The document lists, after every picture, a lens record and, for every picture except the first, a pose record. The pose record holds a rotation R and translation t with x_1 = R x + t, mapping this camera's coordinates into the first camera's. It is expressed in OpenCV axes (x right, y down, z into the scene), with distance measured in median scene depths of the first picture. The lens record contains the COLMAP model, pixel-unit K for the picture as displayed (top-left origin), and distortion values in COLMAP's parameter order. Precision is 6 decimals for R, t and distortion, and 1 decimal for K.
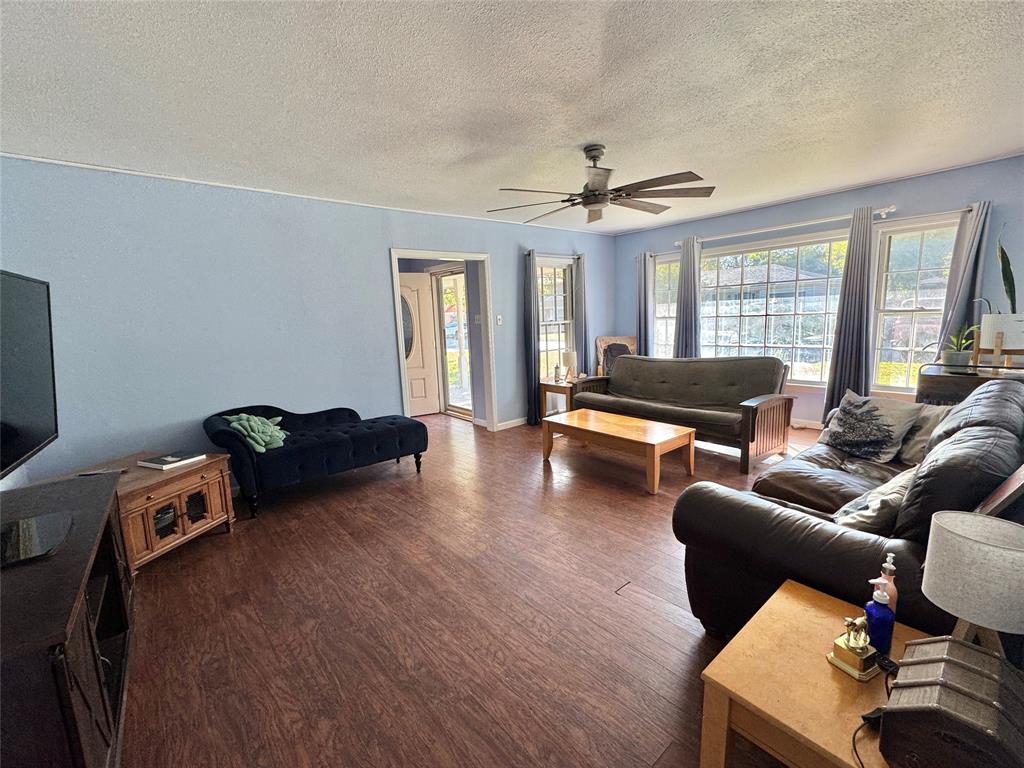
lens RADIAL K [[441.3, 0, 512.2], [0, 441.3, 384.5], [0, 0, 1]] dist [-0.000940, -0.000620]
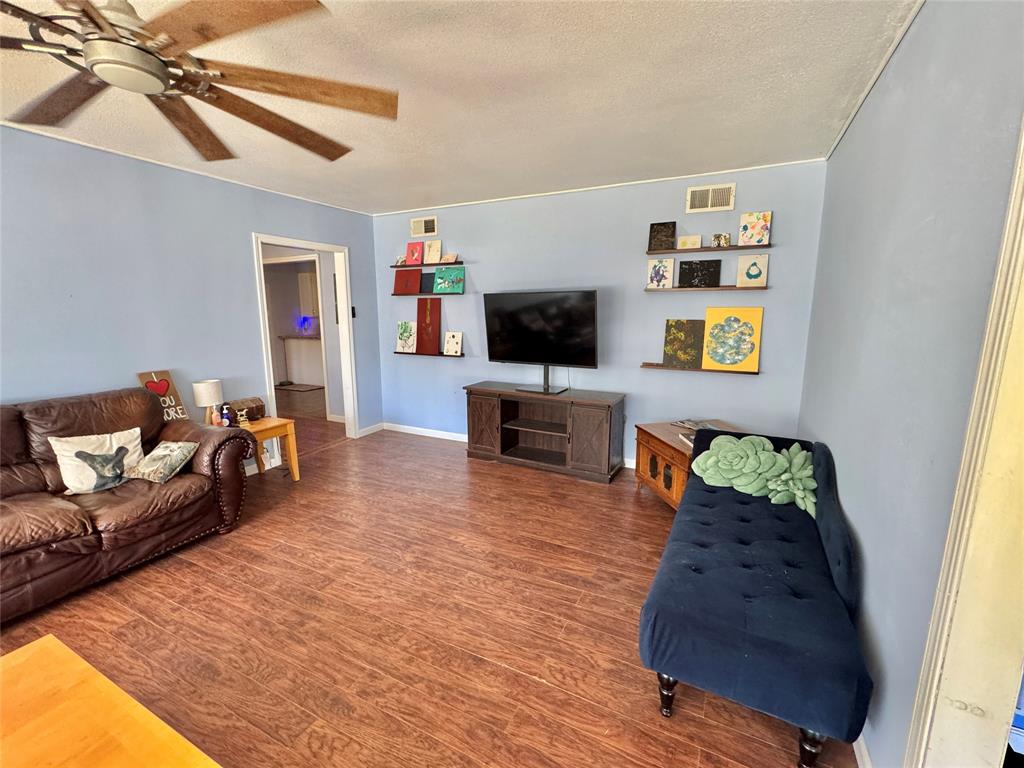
lens RADIAL K [[441.3, 0, 511.7], [0, 441.3, 382.2], [0, 0, 1]] dist [-0.000940, -0.000620]
pose [[-0.920278, 0.104022, -0.377184, 0.041796], [-0.022357, 0.948456, 0.316119, -0.258505], [0.390625, 0.299350, -0.870518, 1.524194]]
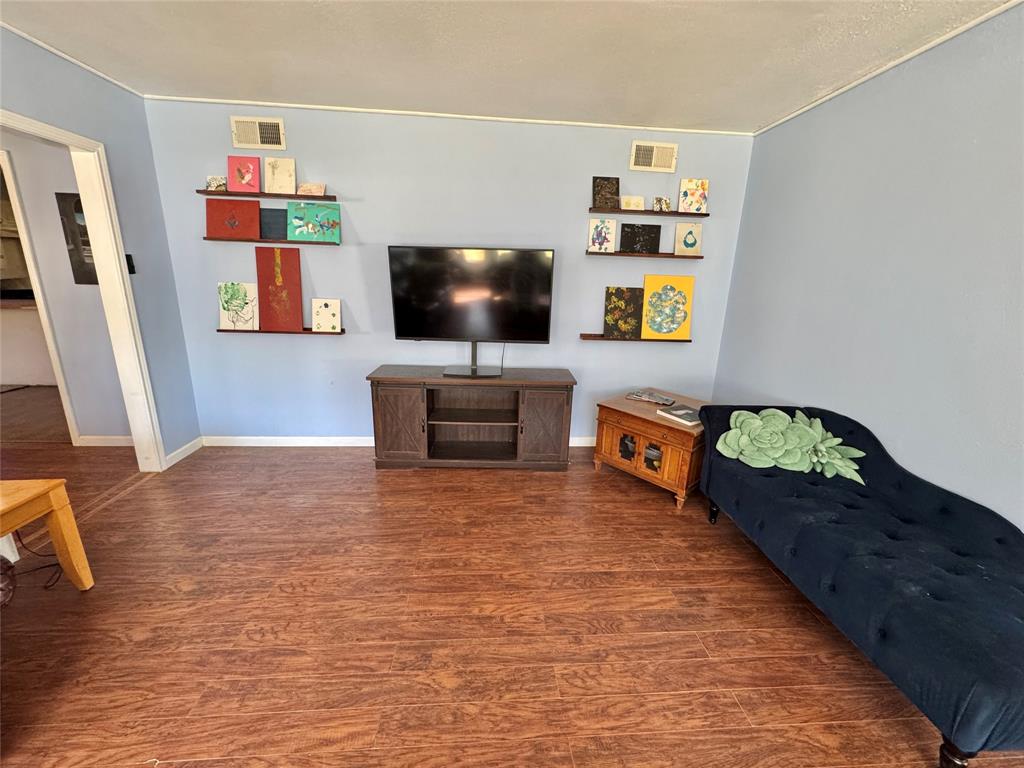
lens RADIAL K [[408.9, 0, 512.2], [0, 408.9, 383.9], [0, 0, 1]] dist [-0.002644, 0.000403]
pose [[-0.591134, 0.224283, -0.774763, 0.180566], [-0.130822, 0.921181, 0.366485, -0.174481], [0.795893, 0.317998, -0.515200, 1.028604]]
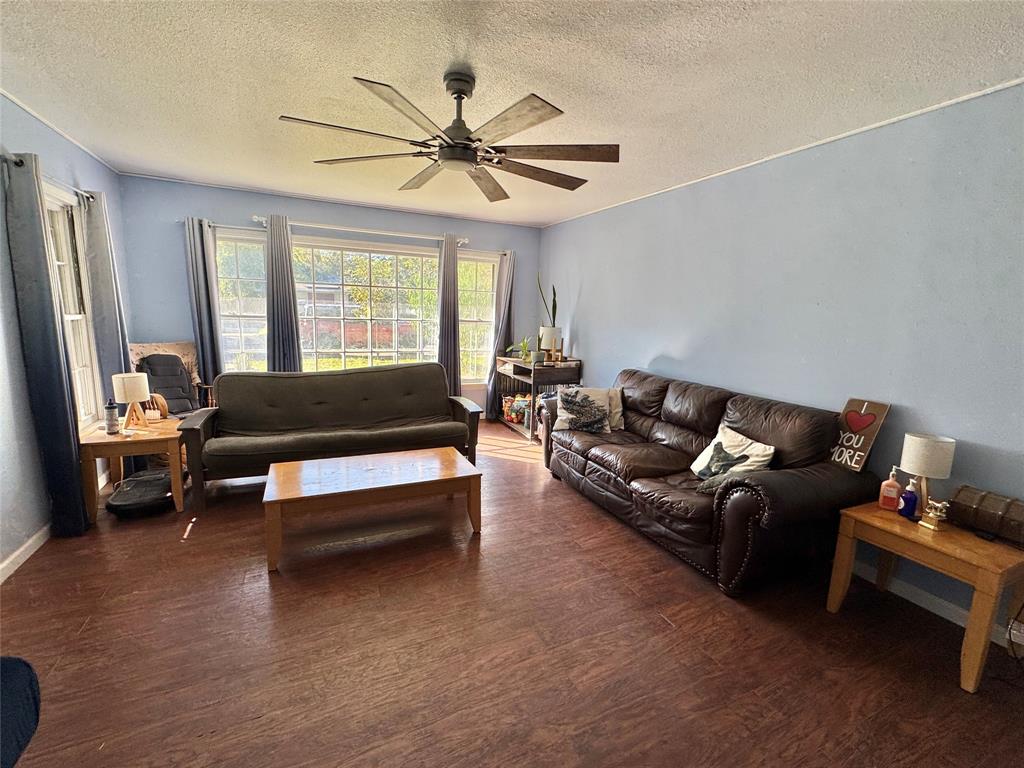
lens RADIAL K [[441.3, 0, 516.2], [0, 441.3, 383.1], [0, 0, 1]] dist [-0.000940, -0.000620]
pose [[0.249745, -0.106428, 0.962445, -0.474223], [0.103483, 0.991183, 0.082753, -0.105015], [-0.962766, 0.078930, 0.258556, 0.719786]]
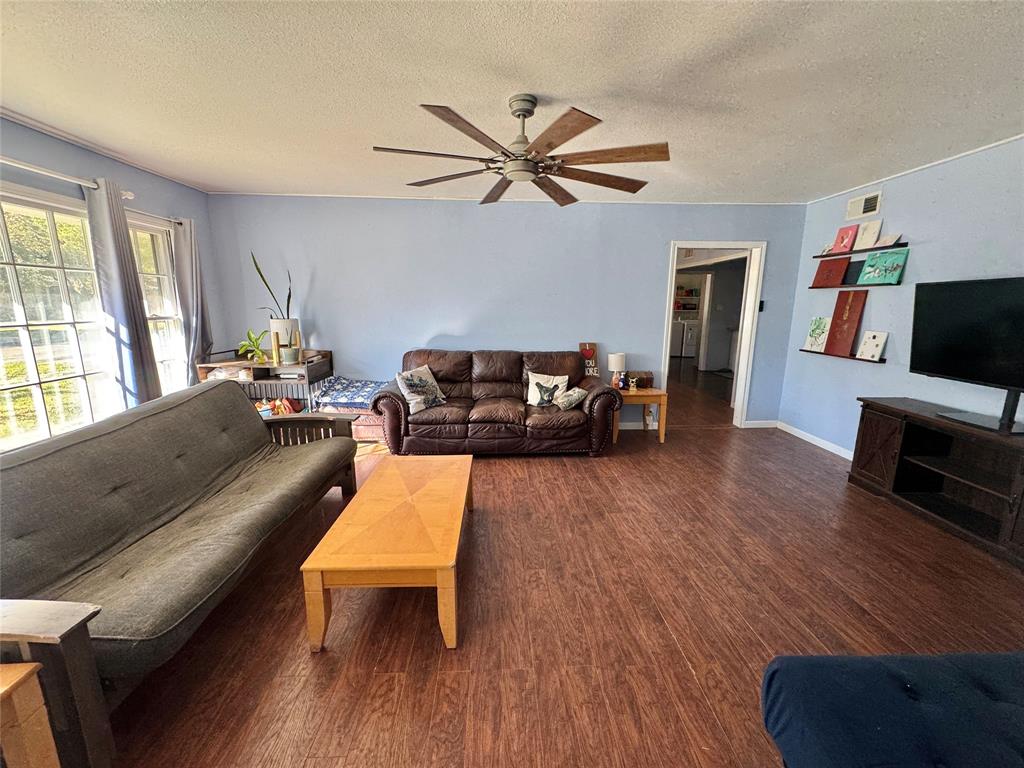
lens RADIAL K [[408.9, 0, 513.7], [0, 408.9, 383.8], [0, 0, 1]] dist [-0.002644, 0.000403]
pose [[-0.789399, -0.084071, 0.608097, -0.261701], [0.119434, 0.950617, 0.286467, -0.249656], [-0.602150, 0.298764, -0.740375, 1.578440]]
